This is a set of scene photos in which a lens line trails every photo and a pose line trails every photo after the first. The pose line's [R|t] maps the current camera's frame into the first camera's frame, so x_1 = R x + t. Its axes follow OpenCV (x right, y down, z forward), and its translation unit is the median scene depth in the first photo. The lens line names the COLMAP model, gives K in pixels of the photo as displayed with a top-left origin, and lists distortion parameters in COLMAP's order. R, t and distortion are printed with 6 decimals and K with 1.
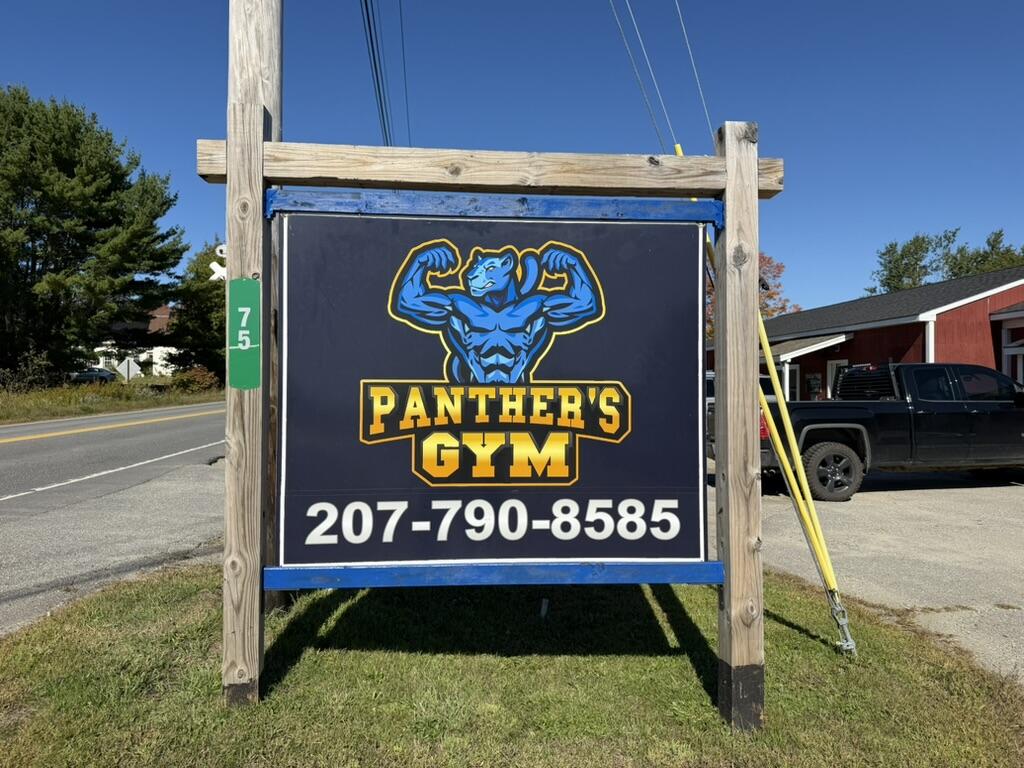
lens RADIAL K [[723.5, 0, 512.0], [0, 723.5, 384.0], [0, 0, 1]] dist [0.120090, -0.188205]
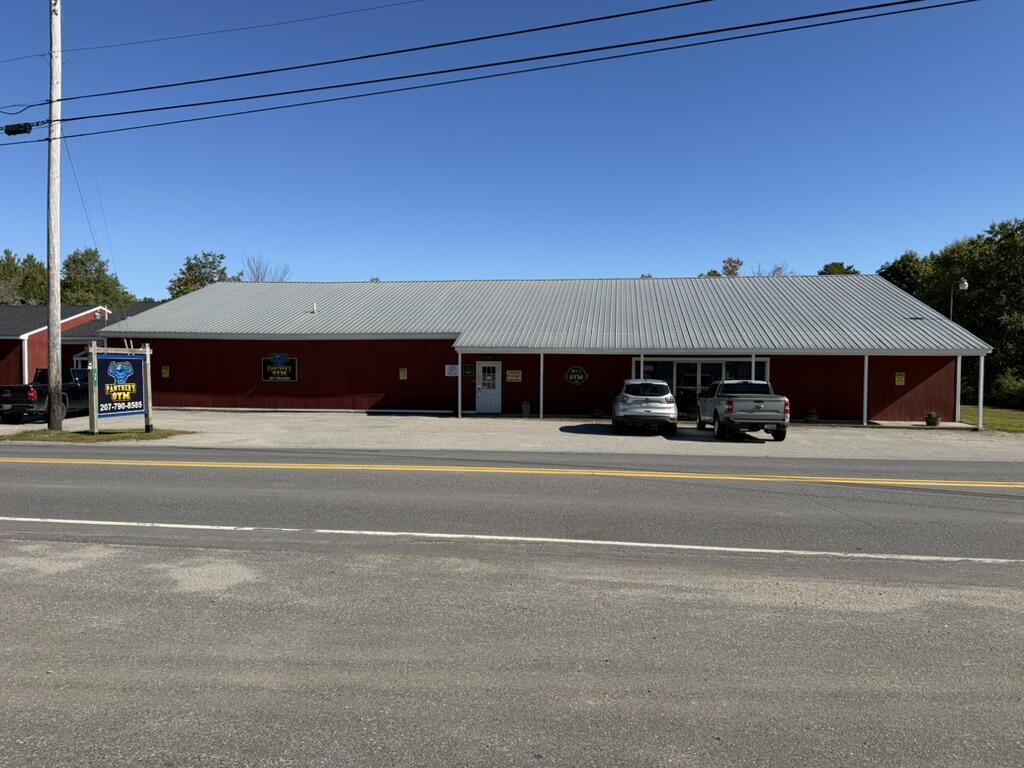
lens RADIAL K [[720.4, 0, 532.8], [0, 720.4, 382.7], [0, 0, 1]] dist [0.061899, -0.061846]
pose [[0.241732, -0.032864, 0.969786, -5.223309], [-0.002996, 0.999396, 0.034614, -0.241277], [-0.970338, -0.011273, 0.241487, -3.939807]]
